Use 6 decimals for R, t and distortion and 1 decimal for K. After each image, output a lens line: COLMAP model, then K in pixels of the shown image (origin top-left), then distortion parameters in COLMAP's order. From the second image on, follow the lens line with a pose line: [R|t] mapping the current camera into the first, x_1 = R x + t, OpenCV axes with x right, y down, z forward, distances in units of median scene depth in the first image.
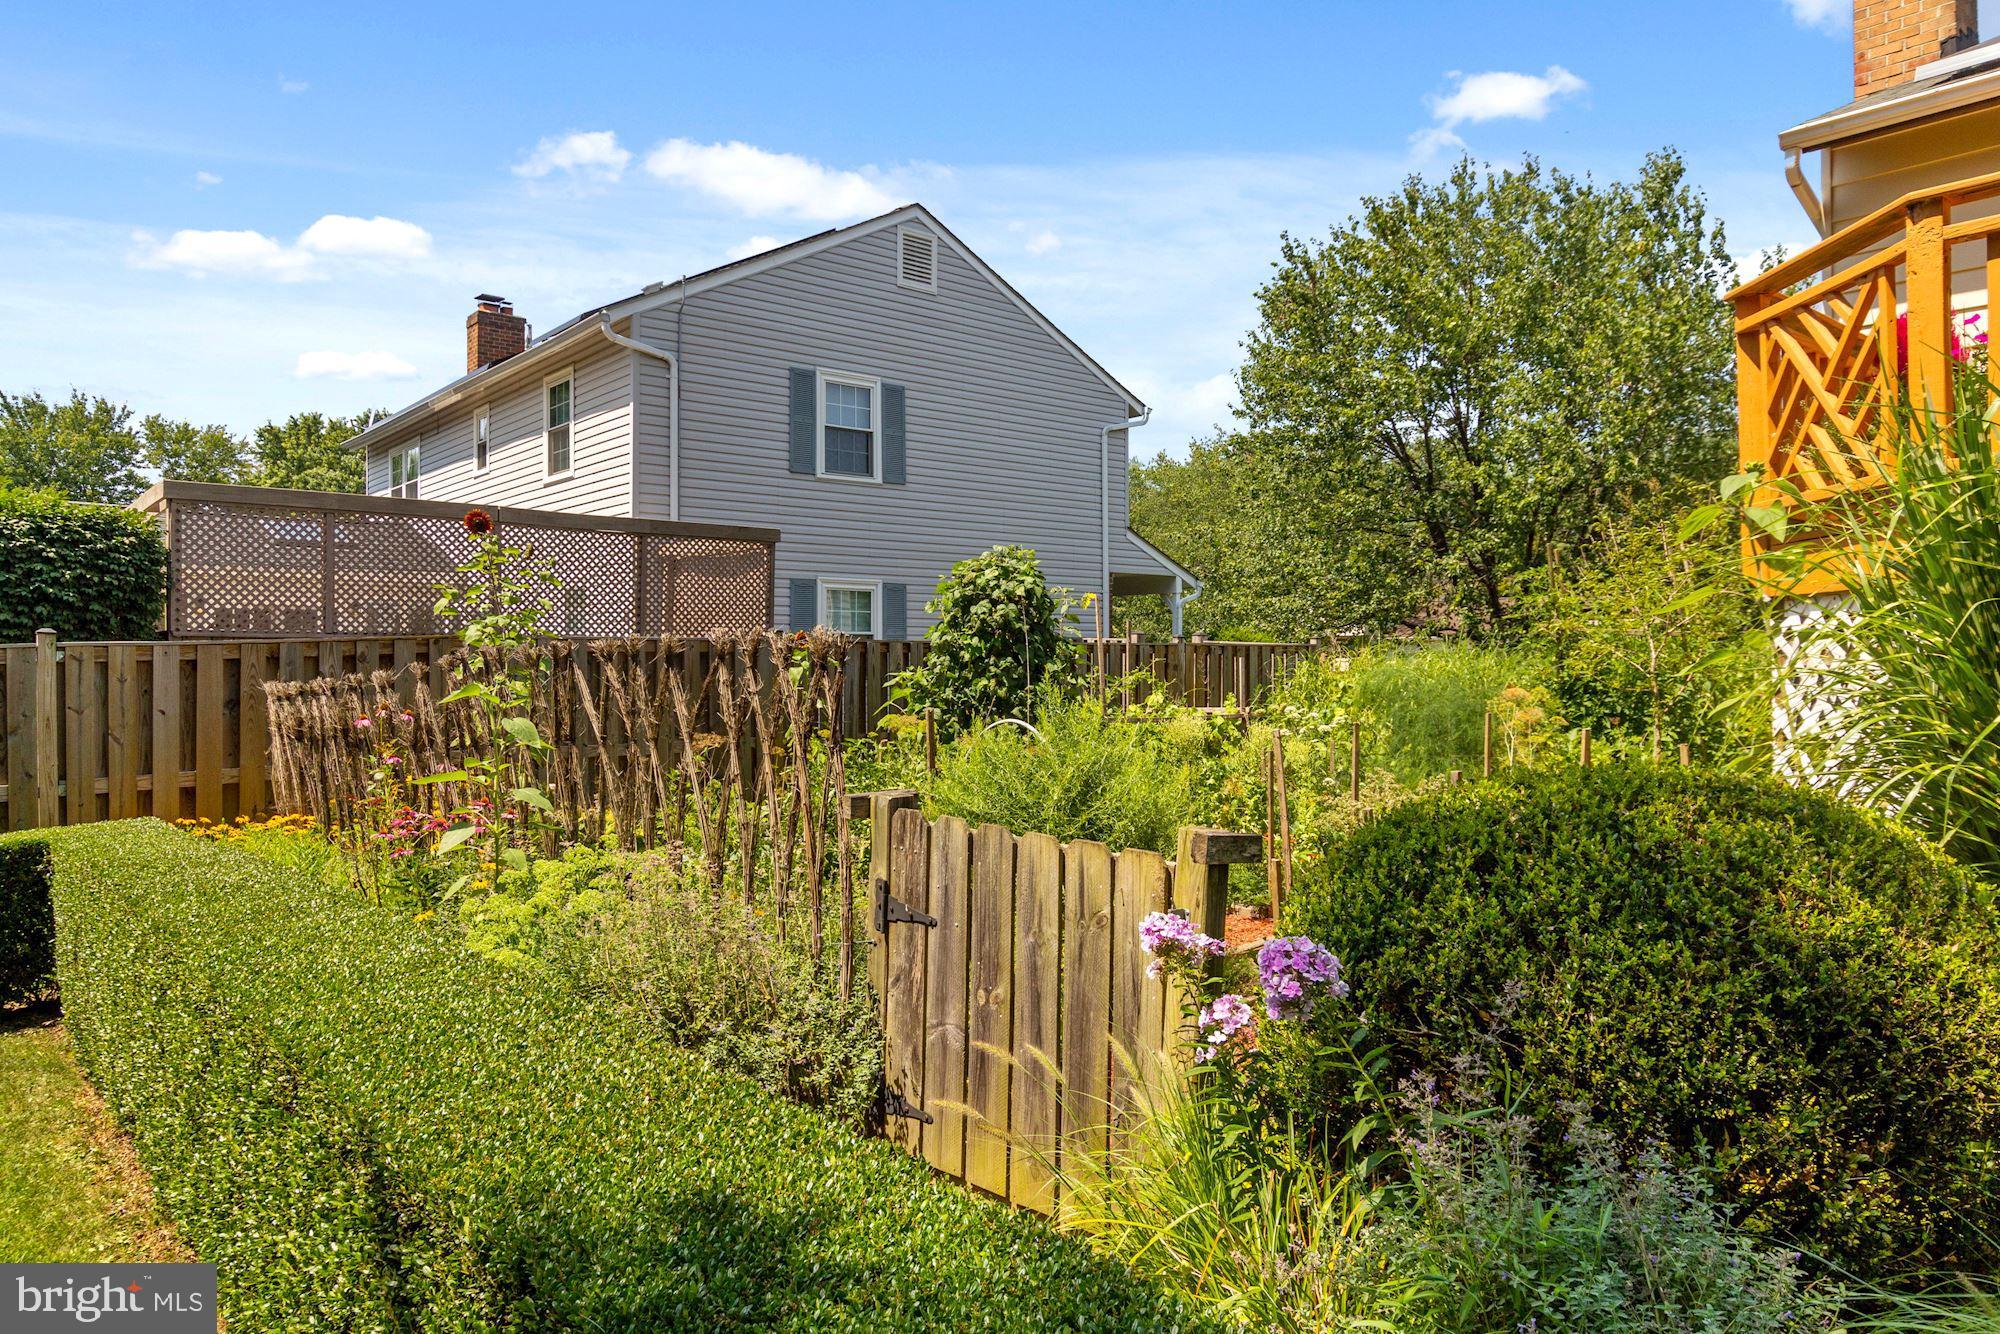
lens RADIAL K [[1294.1, 0, 999.3], [0, 1294.1, 665.4], [0, 0, 1]] dist [0.002036, 0.003937]
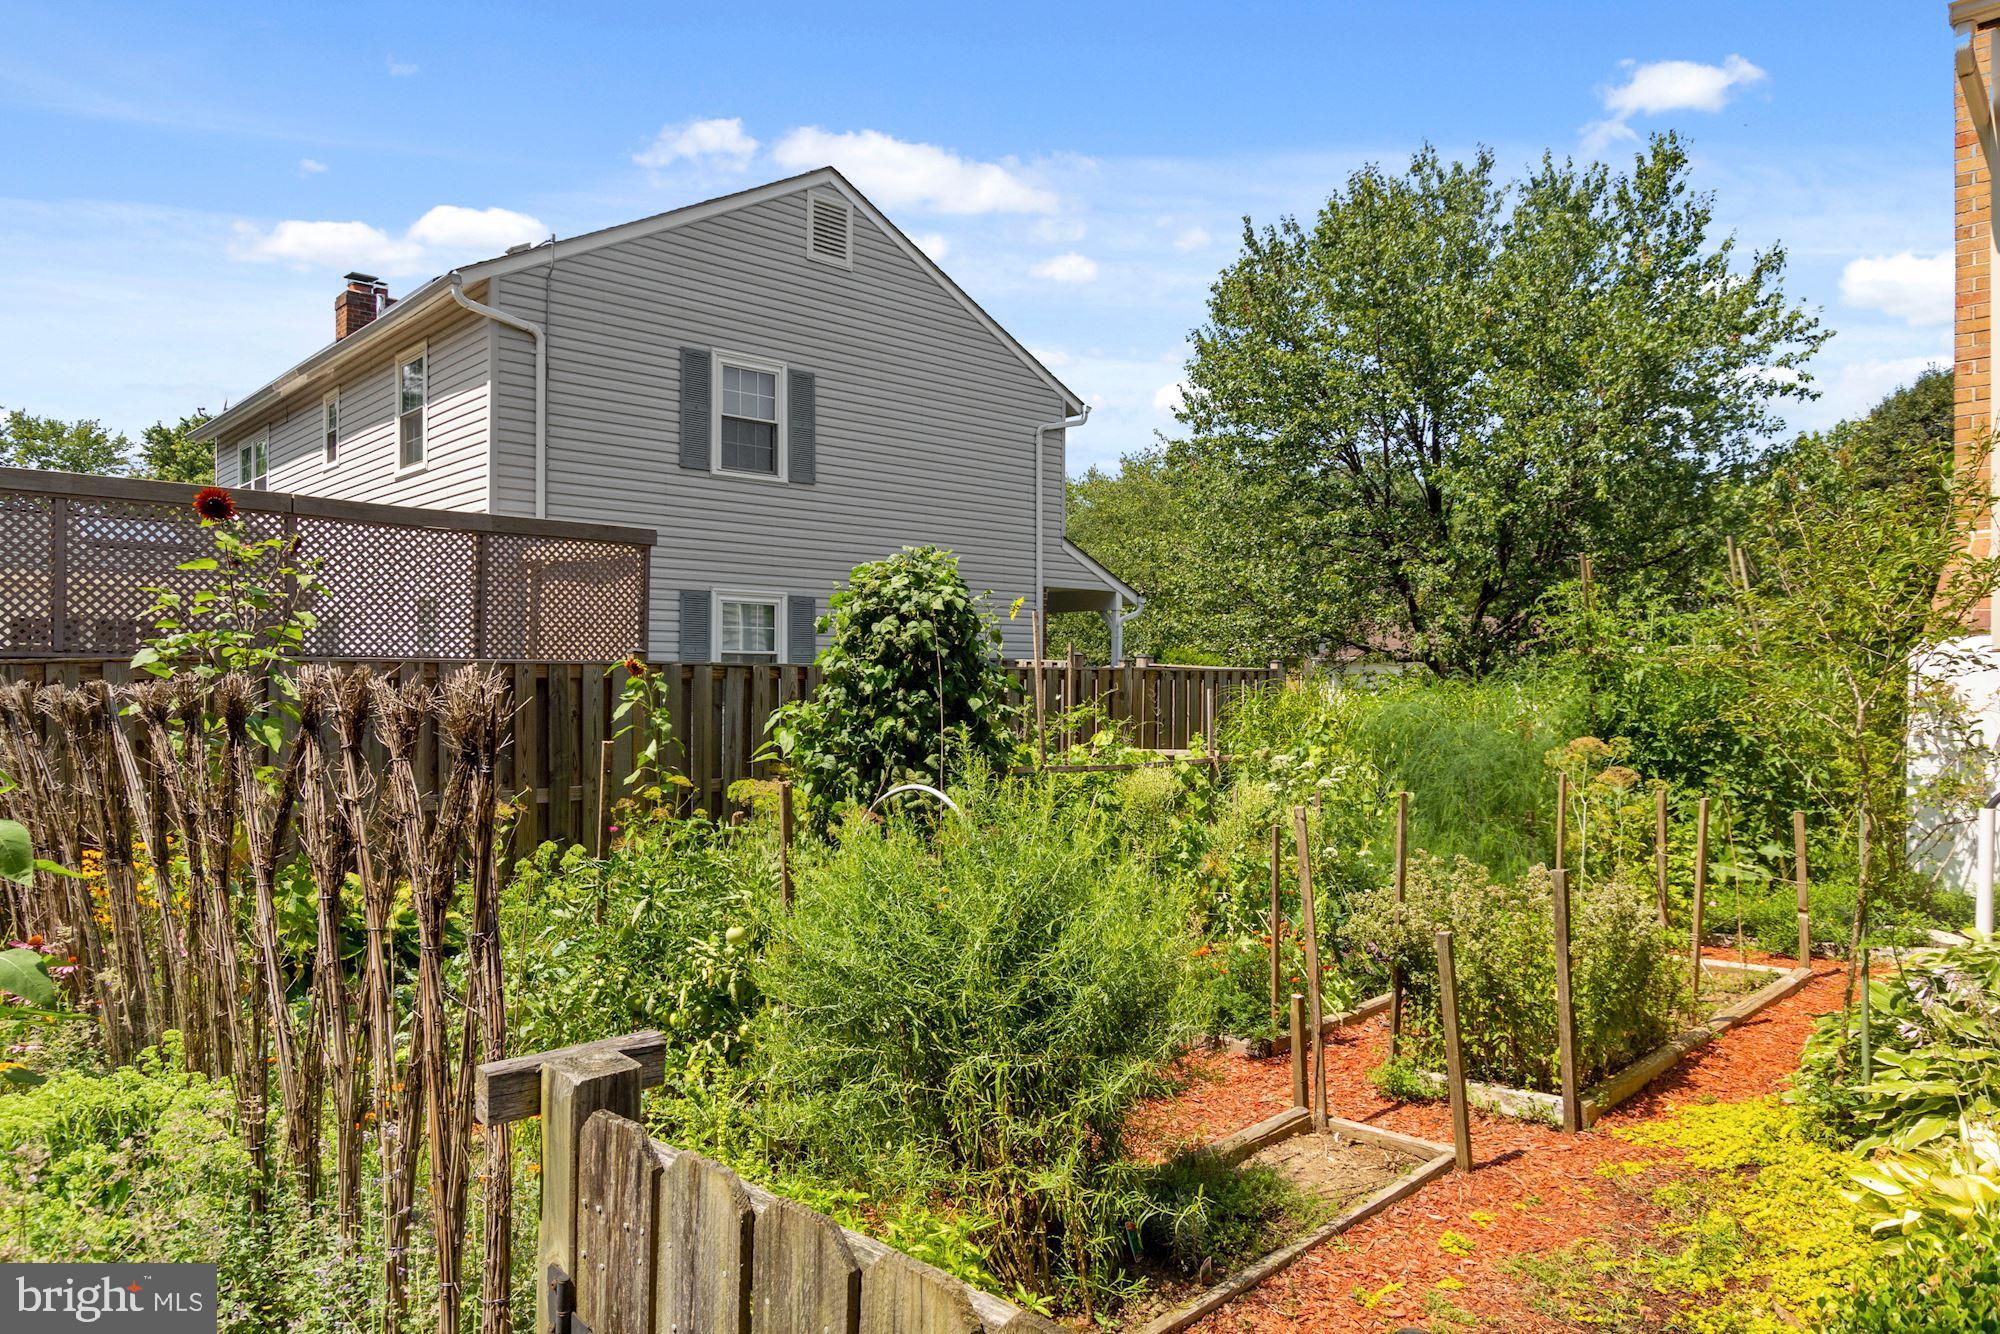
lens RADIAL K [[1279.7, 0, 997.0], [0, 1279.7, 701.7], [0, 0, 1]] dist [-0.002776, 0.002157]
pose [[0.998593, 0.004705, 0.052814, 0.006698], [-0.005541, 0.999861, 0.015701, -0.006542], [-0.052733, -0.015971, 0.998481, 0.132056]]
